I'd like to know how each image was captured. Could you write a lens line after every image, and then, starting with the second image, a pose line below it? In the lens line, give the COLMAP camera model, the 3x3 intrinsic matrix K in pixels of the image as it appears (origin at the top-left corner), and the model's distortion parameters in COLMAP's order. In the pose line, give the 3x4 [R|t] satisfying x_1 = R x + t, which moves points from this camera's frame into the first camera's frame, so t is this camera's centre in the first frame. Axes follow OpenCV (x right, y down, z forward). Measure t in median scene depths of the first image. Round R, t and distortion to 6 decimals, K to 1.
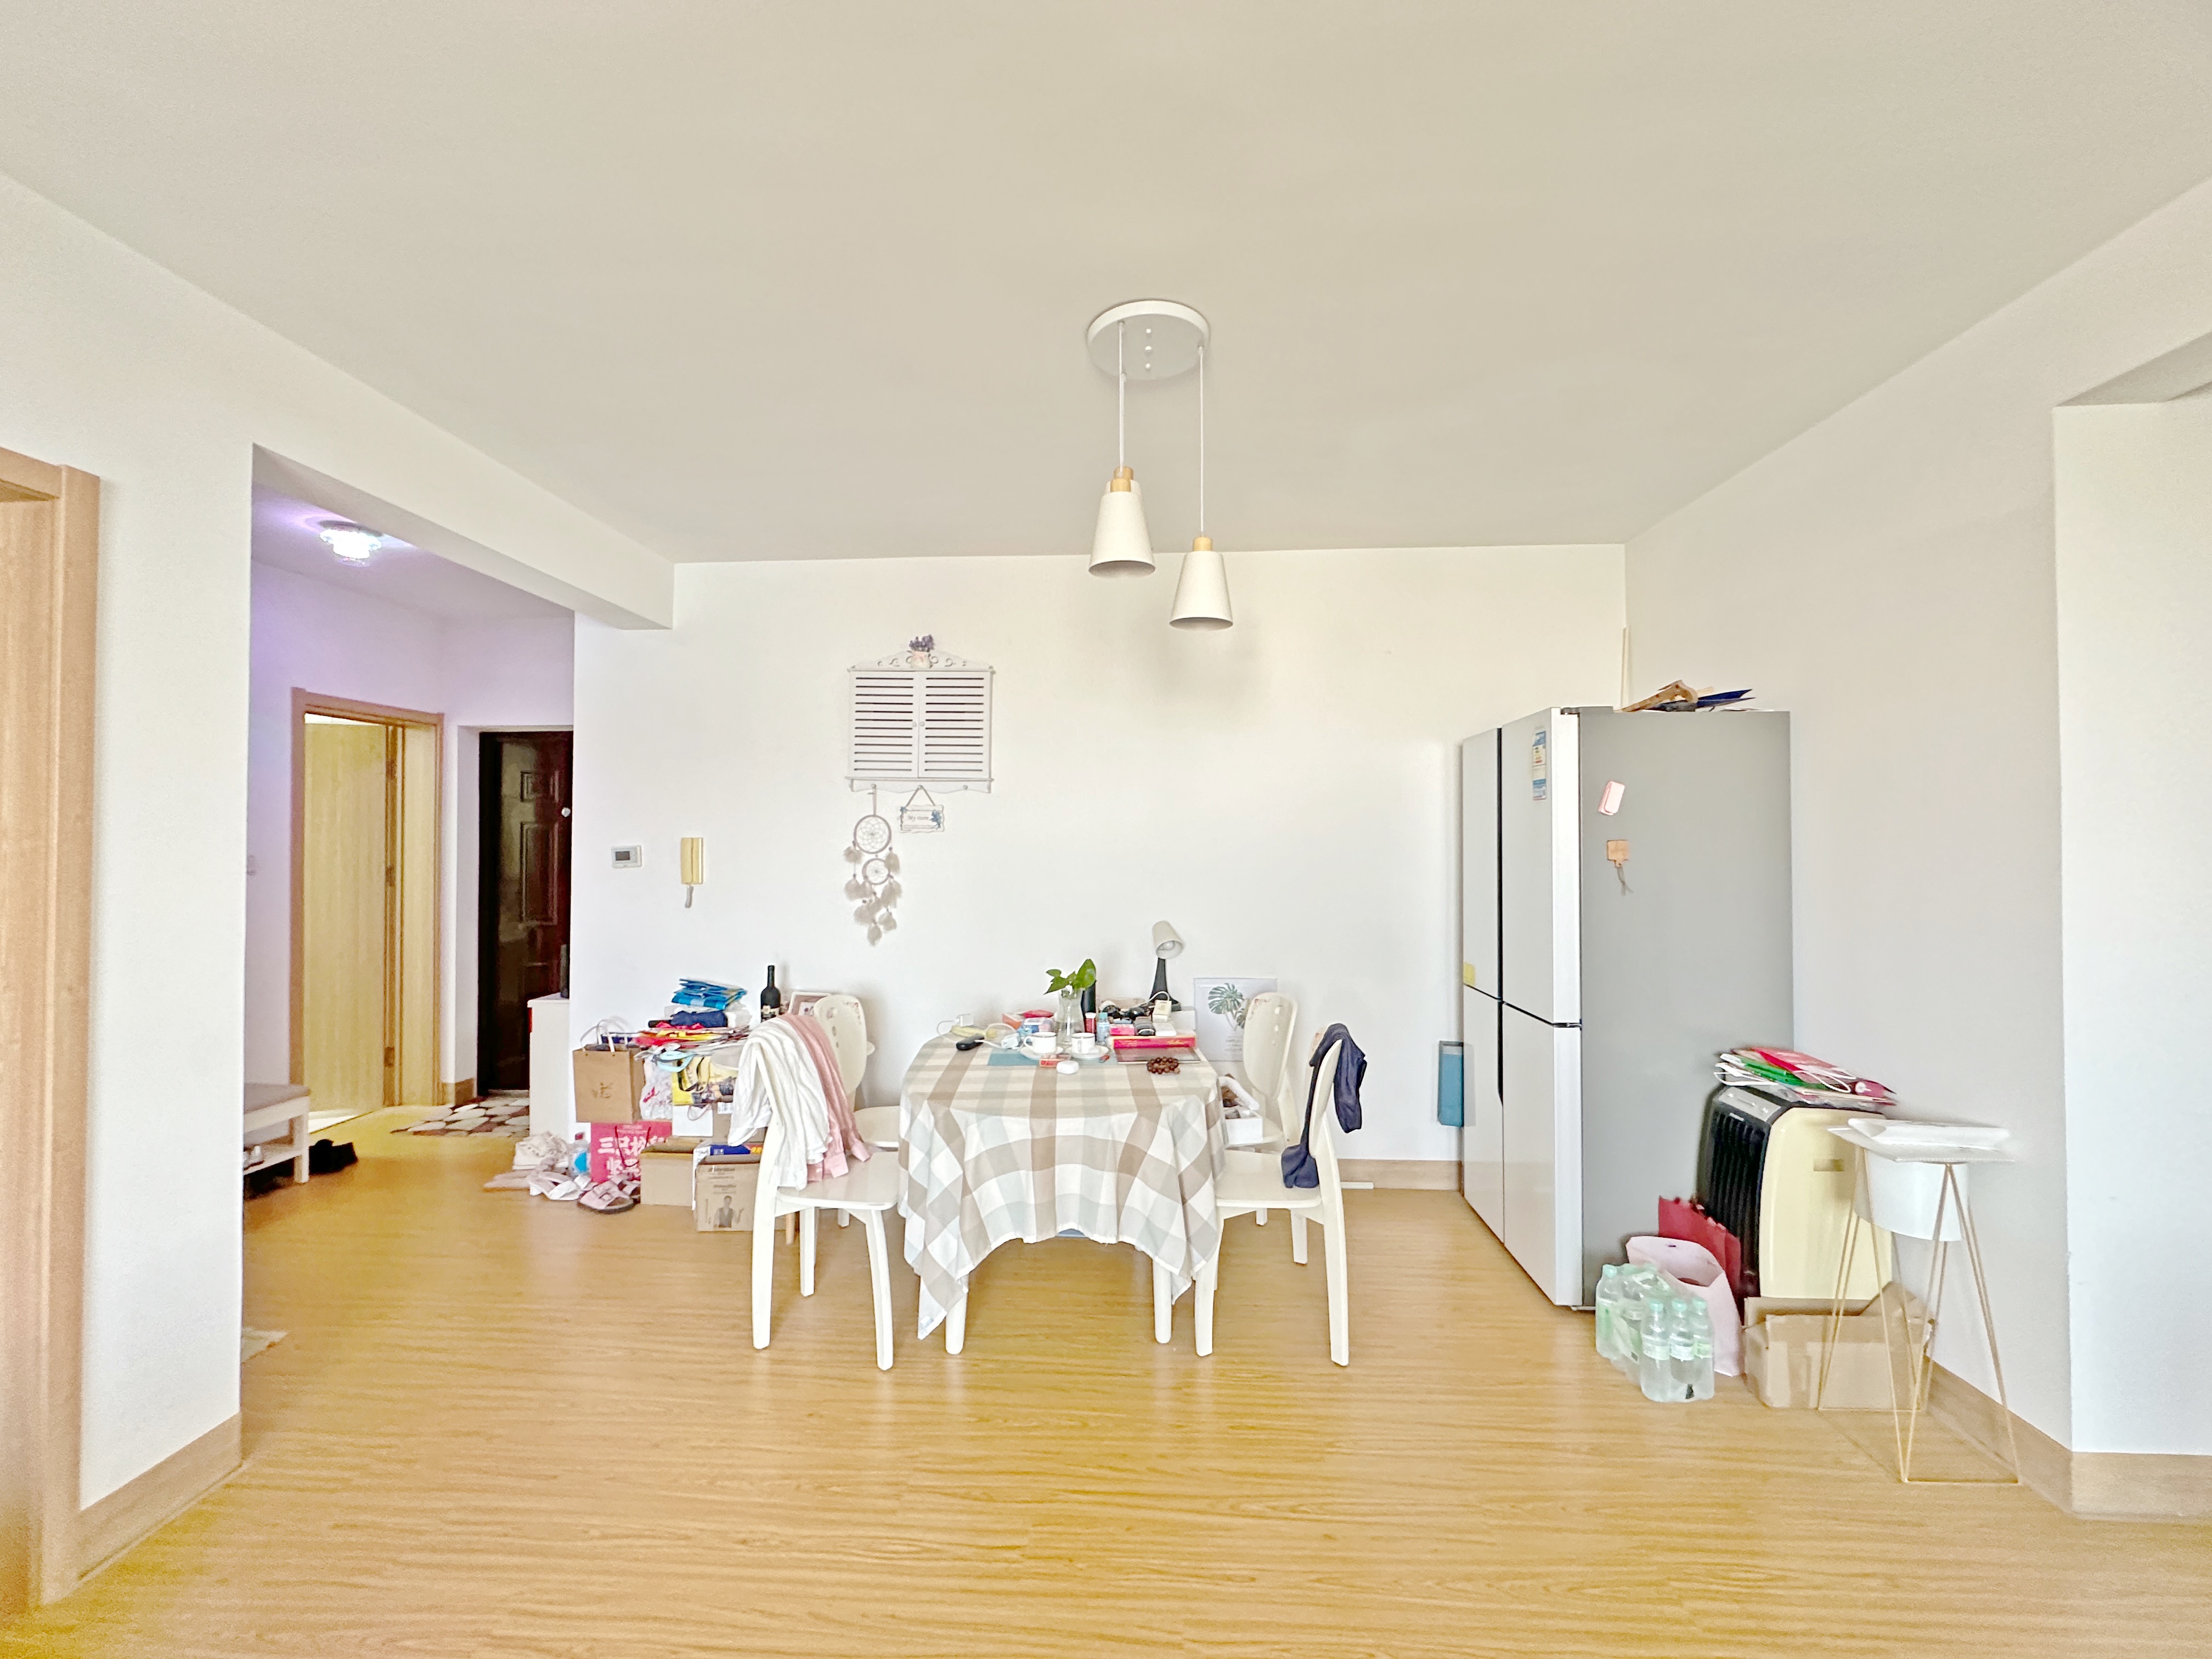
lens RADIAL K [[882.8, 0, 1104.7], [0, 882.8, 832.3], [0, 0, 1]] dist [-0.000838, 0.000414]
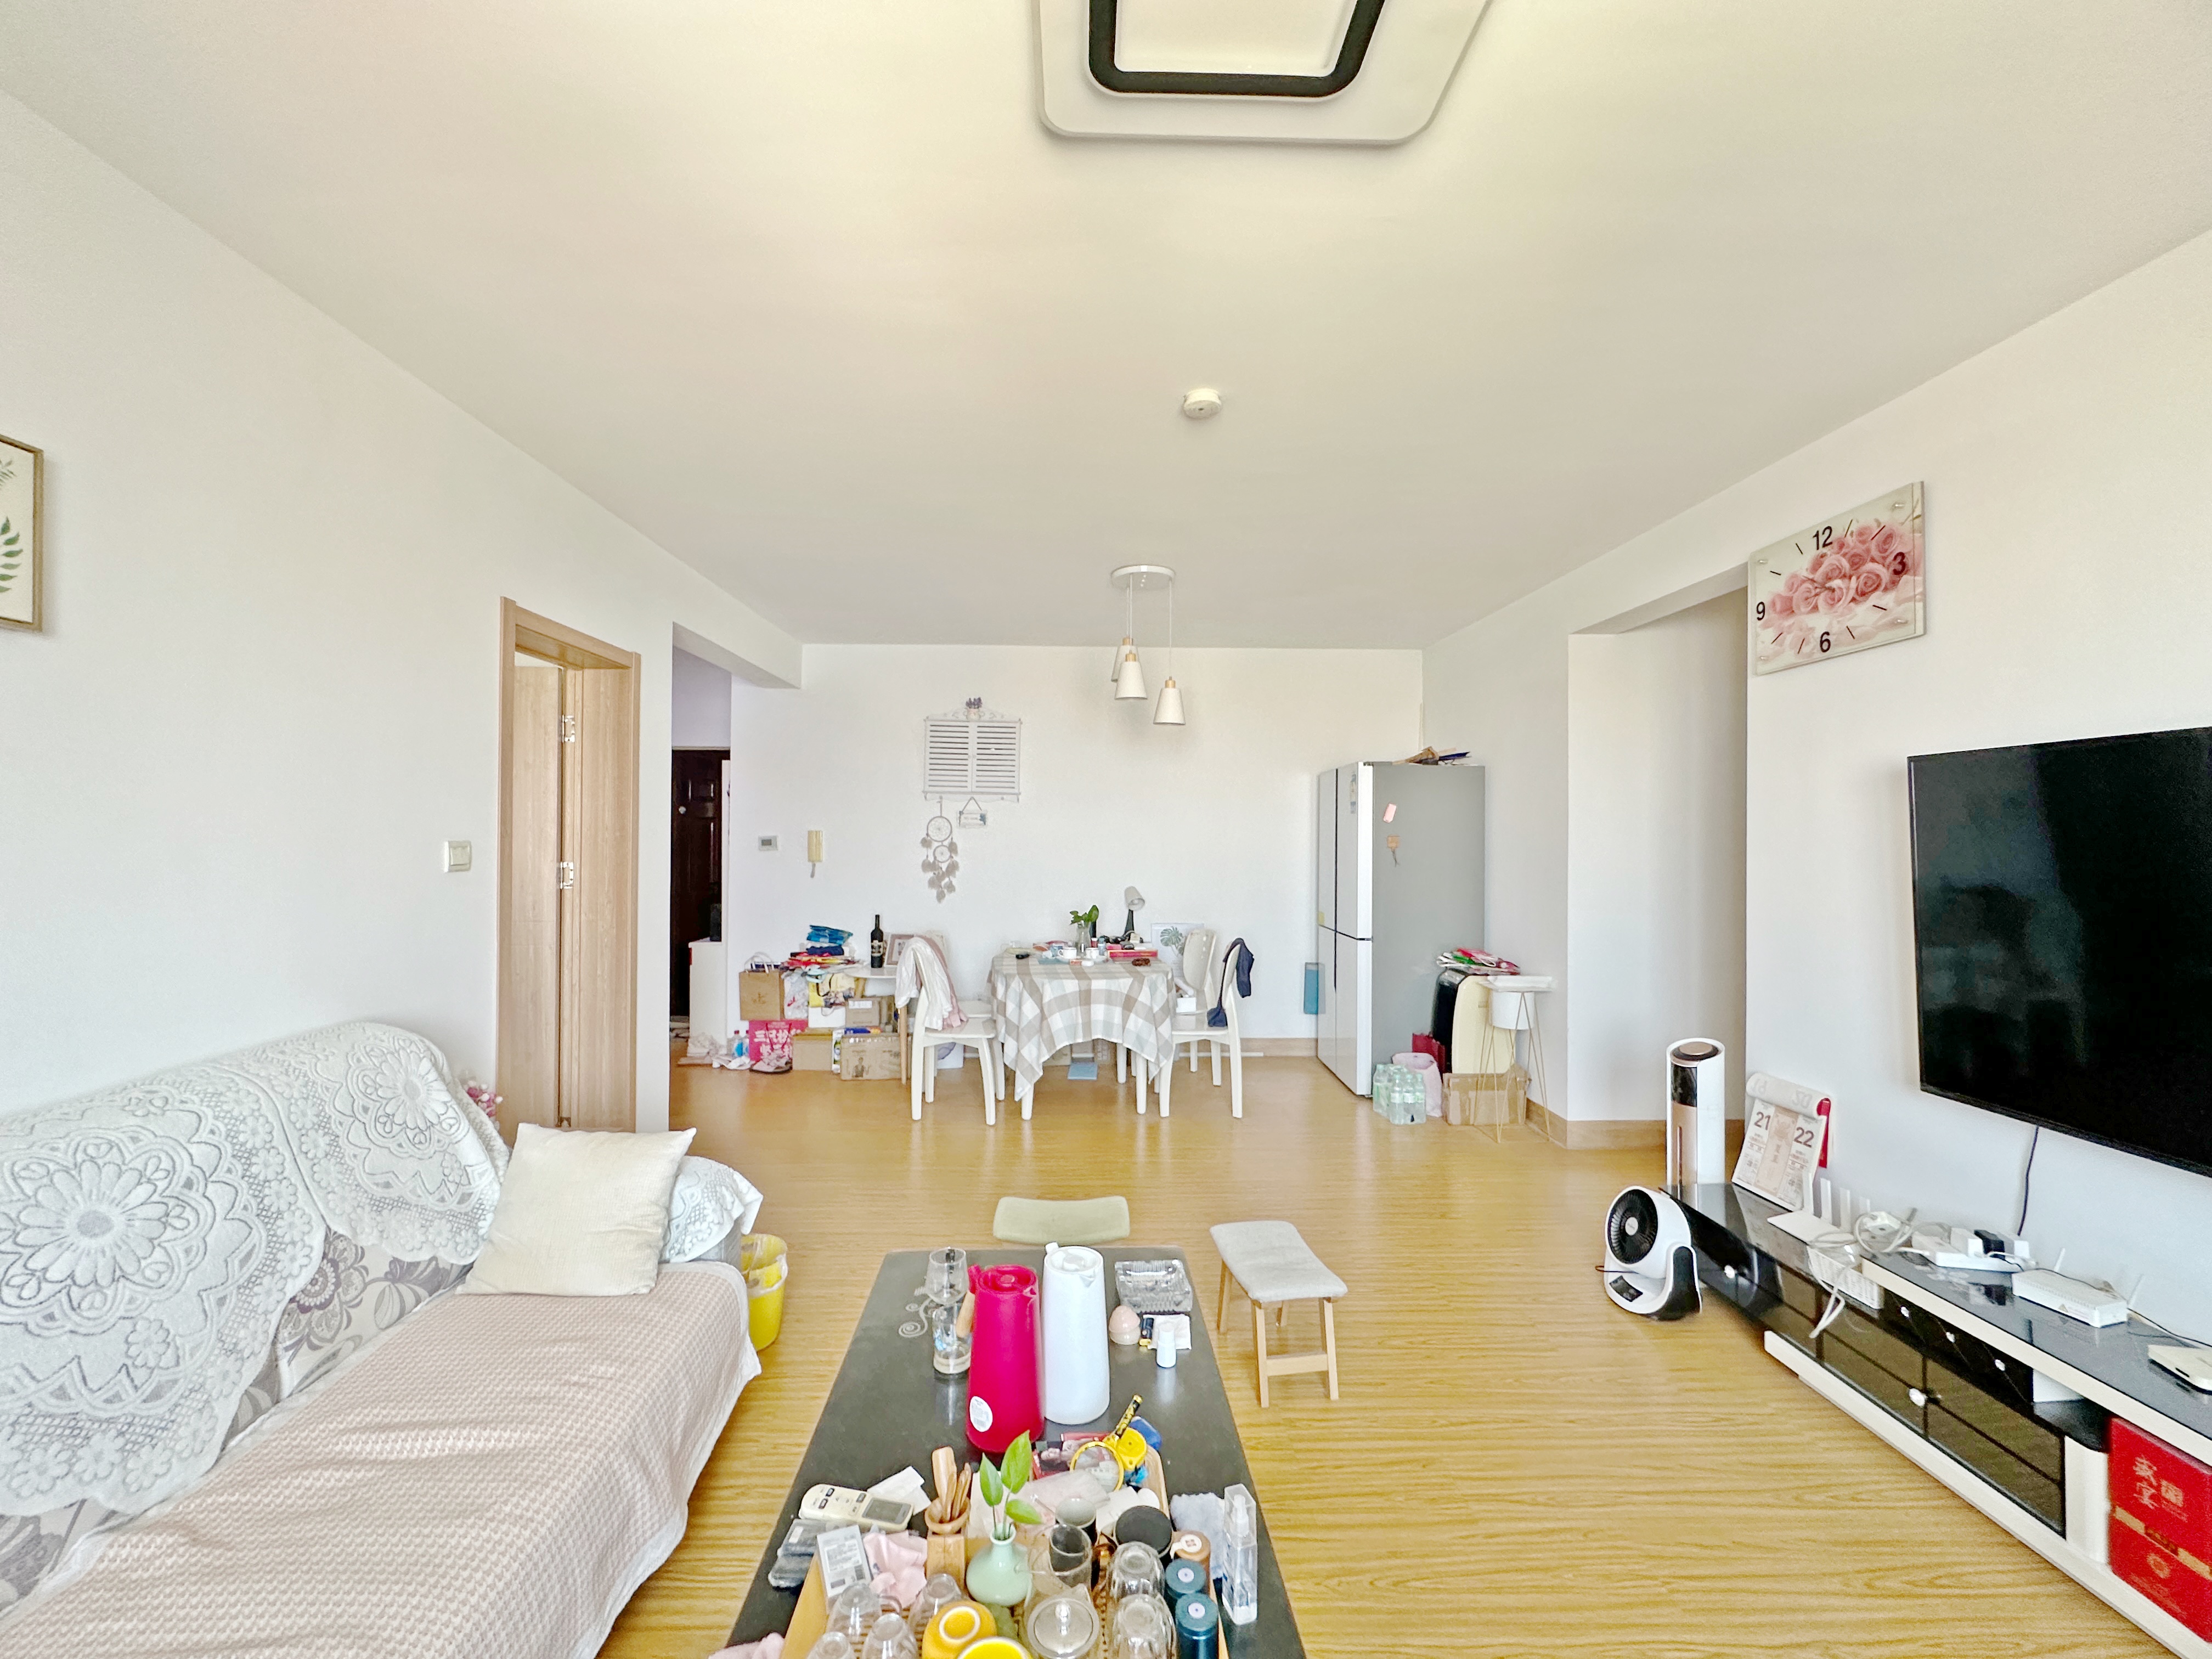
lens RADIAL K [[882.8, 0, 1102.5], [0, 882.8, 829.5], [0, 0, 1]] dist [-0.000838, 0.000414]
pose [[0.996630, 0.006884, 0.081733, -0.142393], [-0.007452, 0.999950, 0.006653, -0.011485], [-0.081683, -0.007240, 0.996632, -0.680147]]
